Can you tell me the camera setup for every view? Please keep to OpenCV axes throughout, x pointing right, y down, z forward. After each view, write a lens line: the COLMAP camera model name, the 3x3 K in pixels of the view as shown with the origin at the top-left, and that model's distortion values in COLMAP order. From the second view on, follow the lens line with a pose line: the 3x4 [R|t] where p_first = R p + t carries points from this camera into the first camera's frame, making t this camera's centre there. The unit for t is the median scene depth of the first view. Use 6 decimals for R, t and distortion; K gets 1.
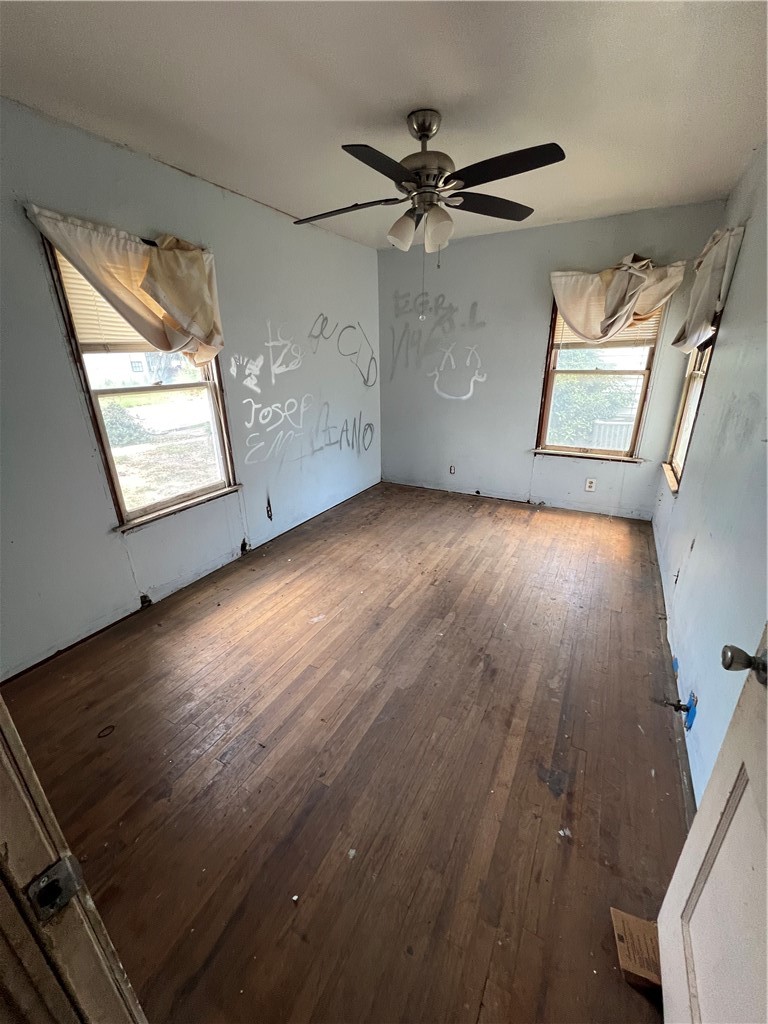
lens RADIAL K [[409.1, 0, 381.9], [0, 409.1, 511.0], [0, 0, 1]] dist [0.003136, 0.000438]
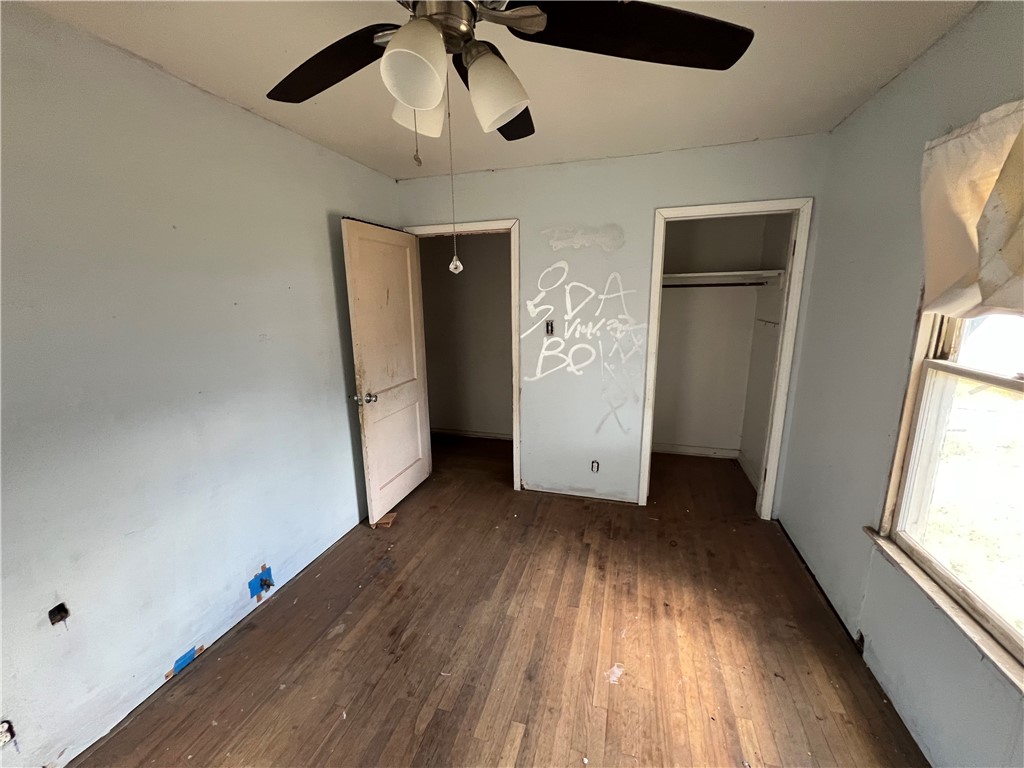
lens RADIAL K [[409.1, 0, 511.5], [0, 409.1, 382.4], [0, 0, 1]] dist [0.003136, 0.000438]
pose [[-0.976834, 0.073790, -0.200874, 0.145672], [-0.046495, 0.843065, 0.535798, -0.623741], [0.208886, 0.532725, -0.820104, 1.491354]]
